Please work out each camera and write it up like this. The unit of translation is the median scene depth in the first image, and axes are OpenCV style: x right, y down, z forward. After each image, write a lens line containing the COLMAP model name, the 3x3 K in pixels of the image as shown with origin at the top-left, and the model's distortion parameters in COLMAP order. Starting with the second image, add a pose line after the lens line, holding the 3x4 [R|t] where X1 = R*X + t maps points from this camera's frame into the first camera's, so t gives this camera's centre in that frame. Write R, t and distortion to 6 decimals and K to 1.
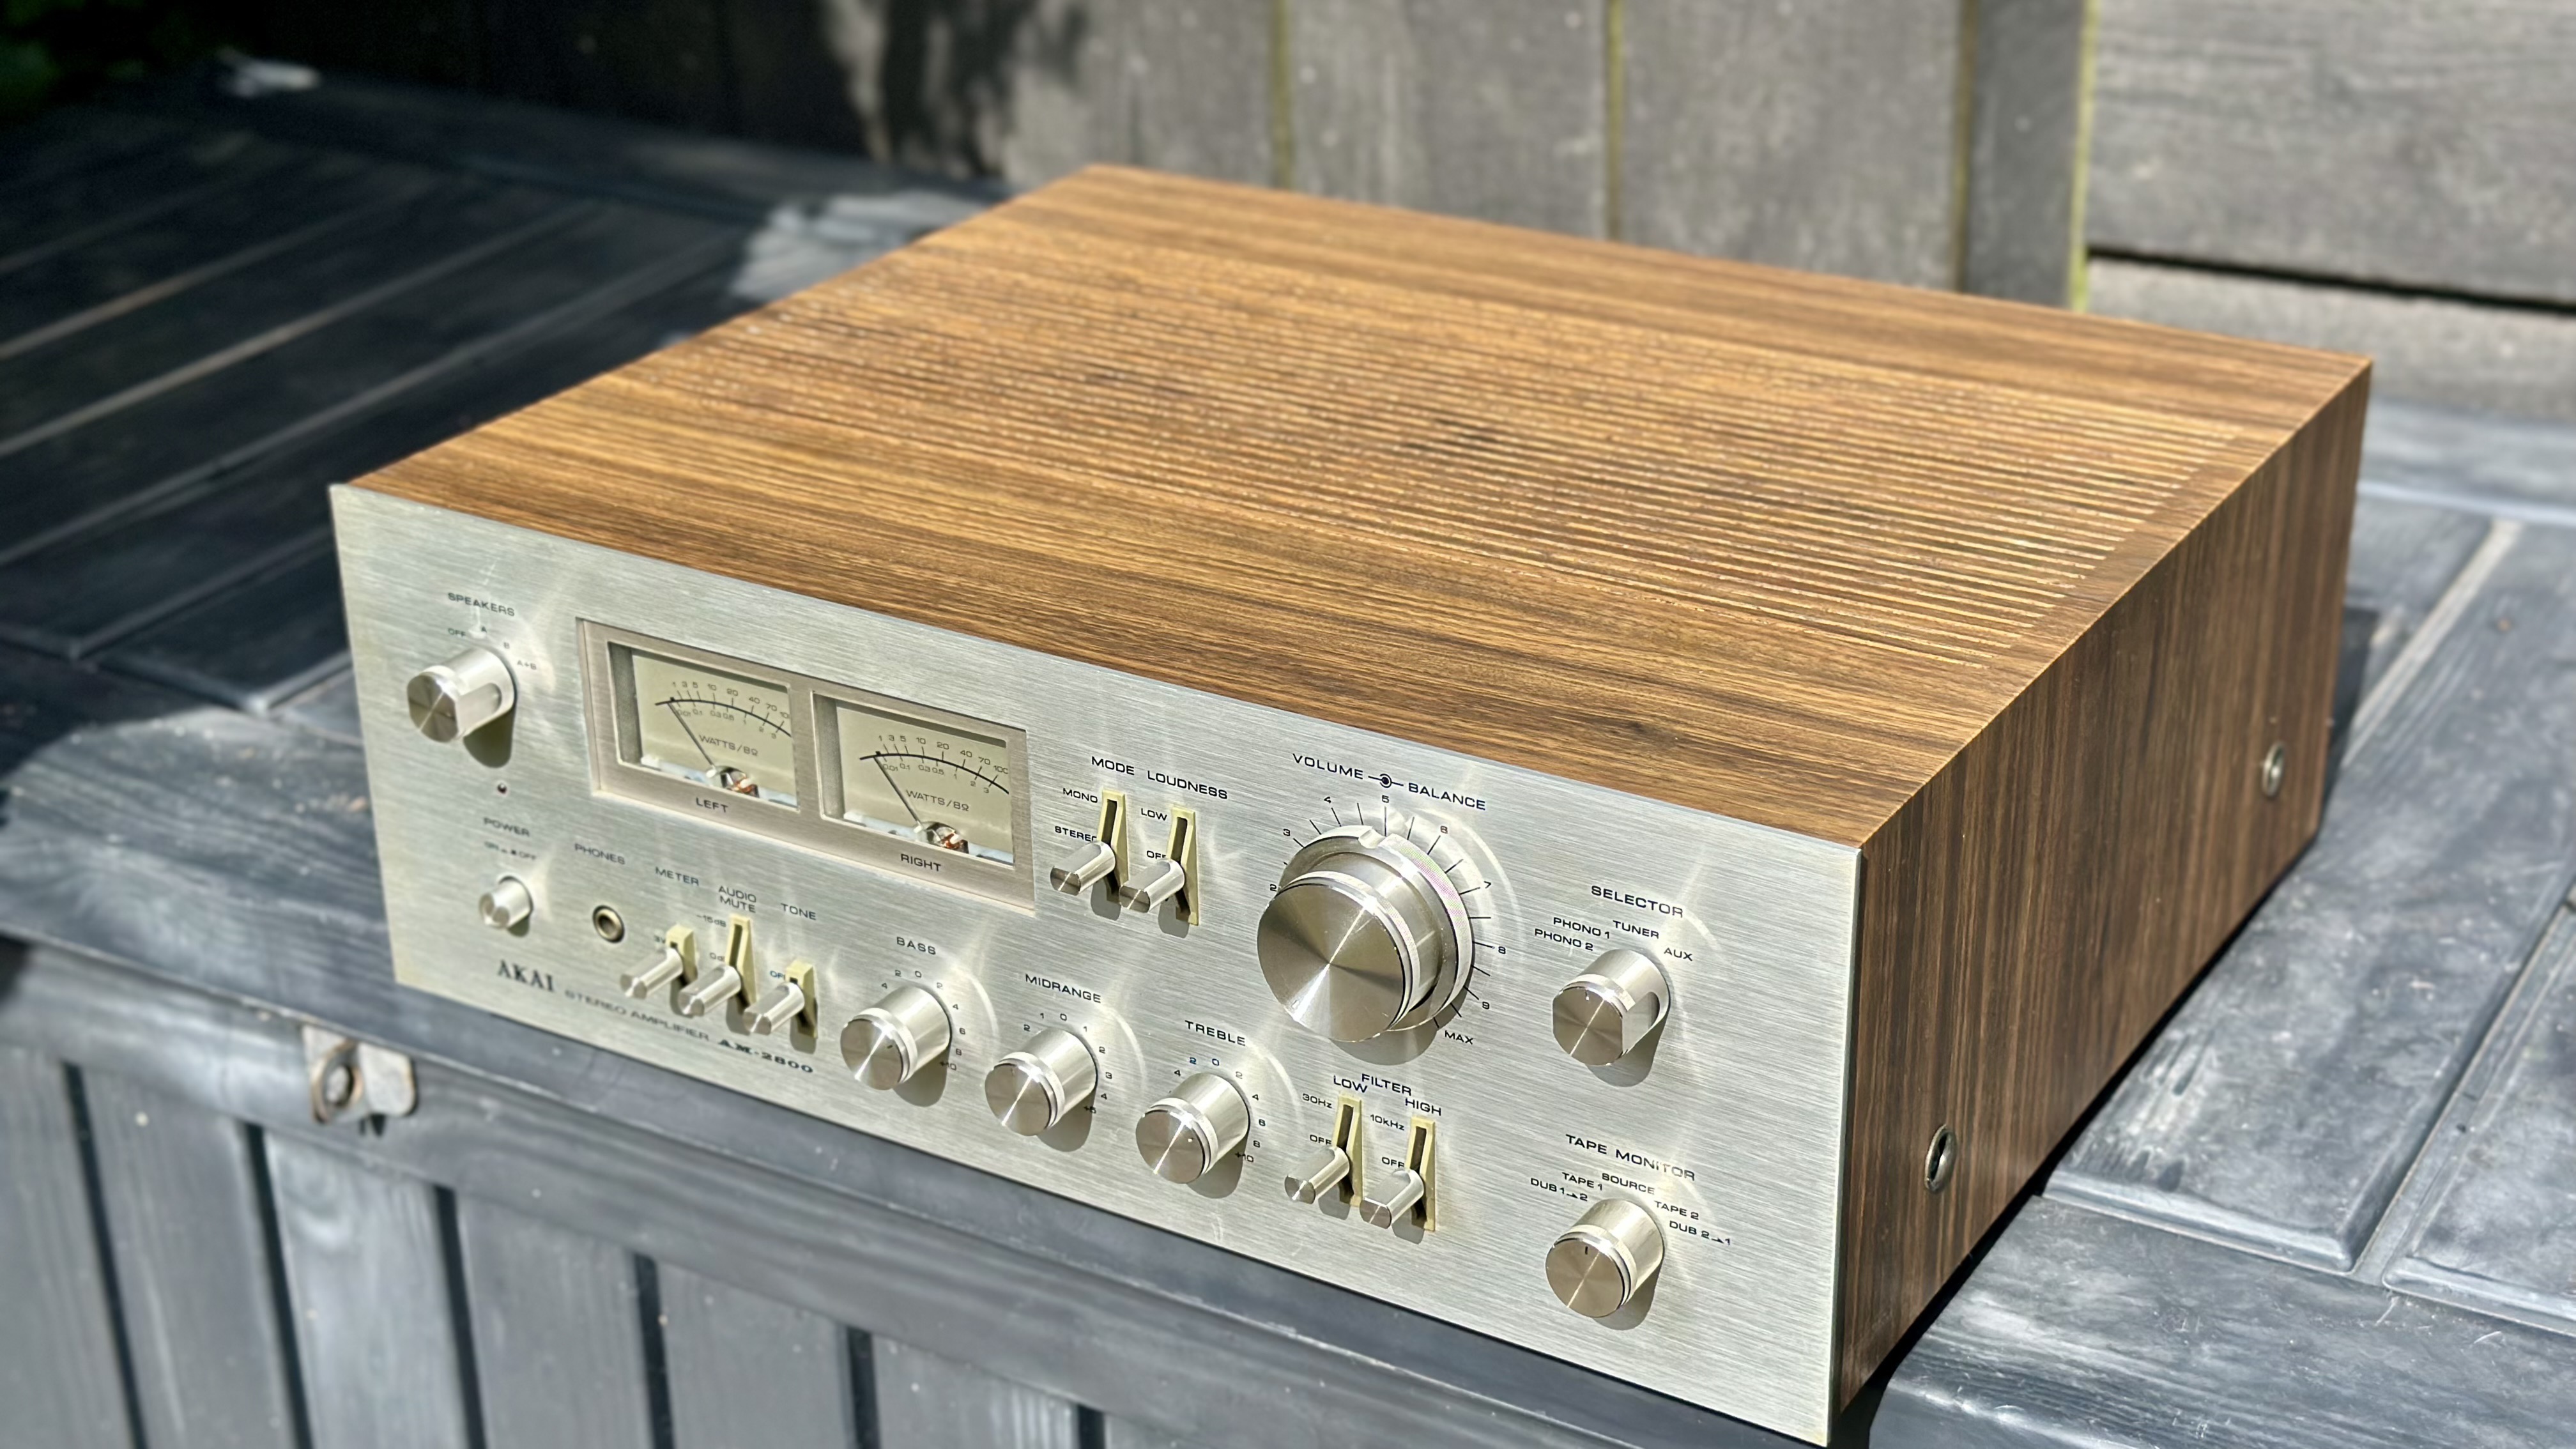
lens RADIAL K [[3691.7, 0, 1274.9], [0, 3691.7, 746.4], [0, 0, 1]] dist [0.126520, 0.000000]
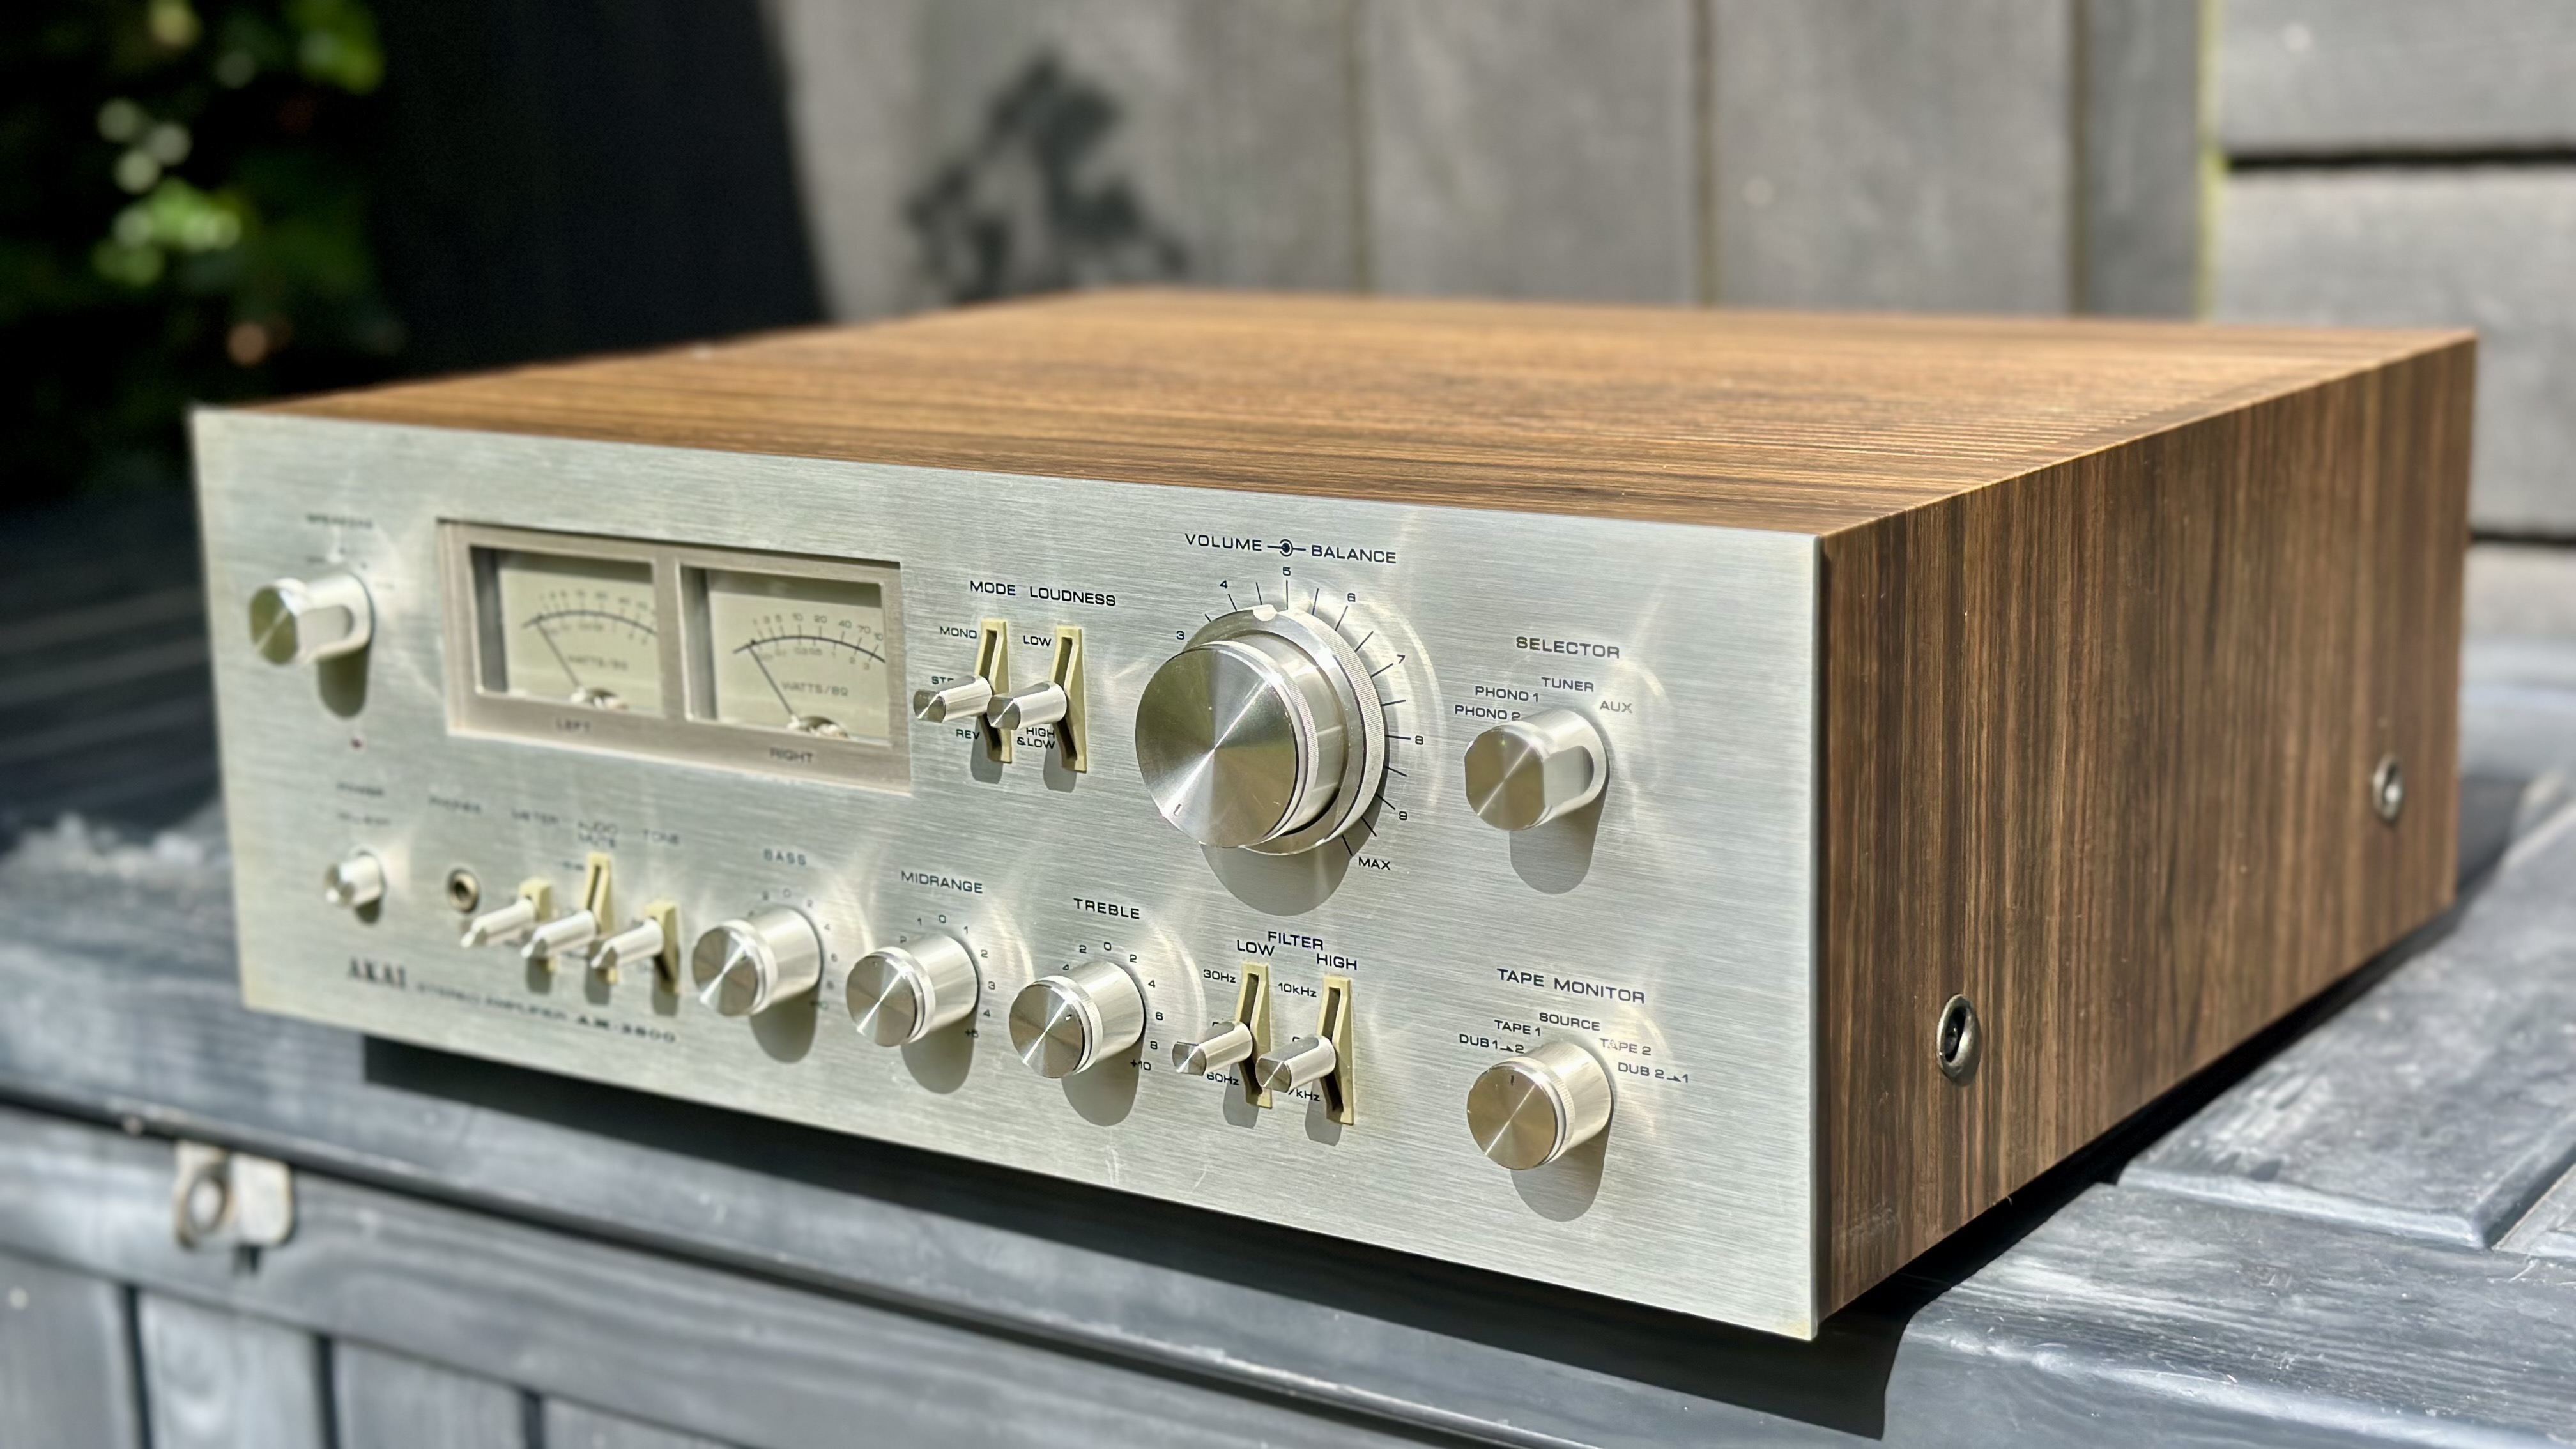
lens RADIAL K [[3691.7, 0, 1283.9], [0, 3691.7, 742.6], [0, 0, 1]] dist [0.126520, 0.000000]
pose [[0.997923, 0.005474, -0.064186, 0.075601], [-0.019573, 0.975039, -0.221169, 0.217210], [0.061373, 0.221966, 0.973121, 0.153427]]
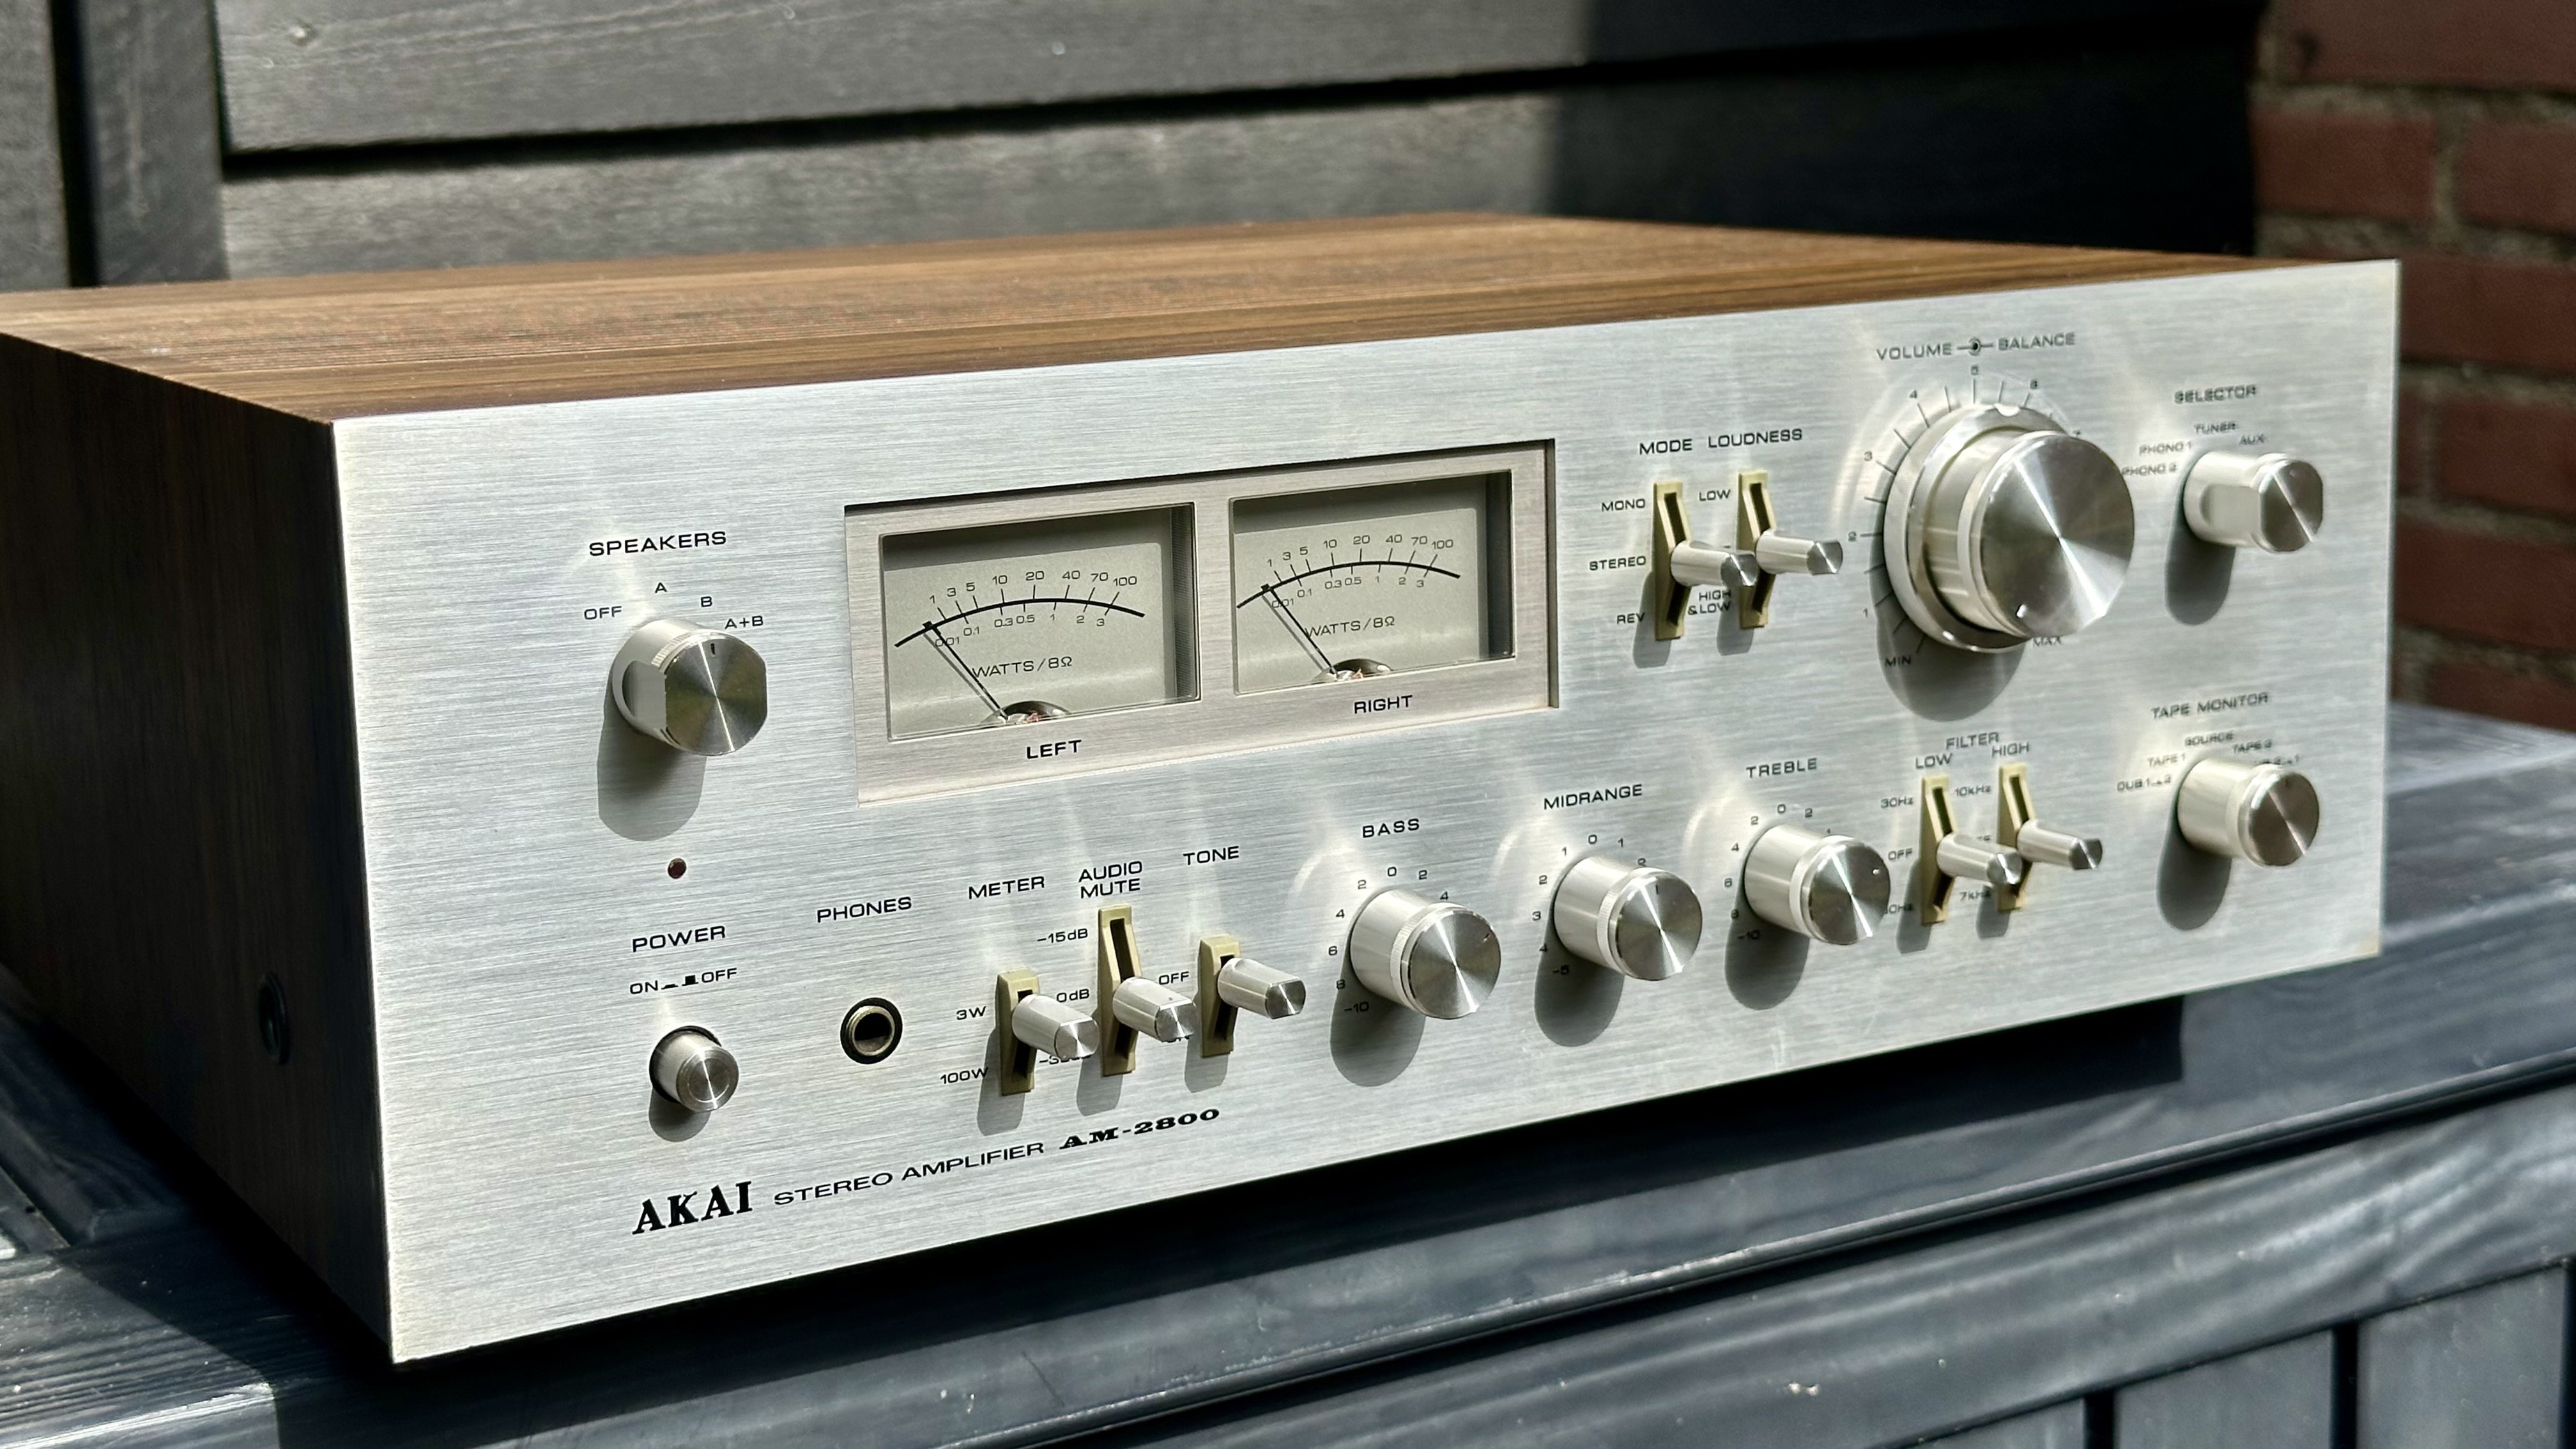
lens RADIAL K [[3691.7, 0, 1296.1], [0, 3691.7, 609.0], [0, 0, 1]] dist [0.126520, 0.000000]
pose [[0.461261, -0.132613, 0.877298, -0.729496], [0.388633, 0.919068, -0.065406, 0.054410], [-0.797623, 0.371116, 0.475468, 0.654350]]
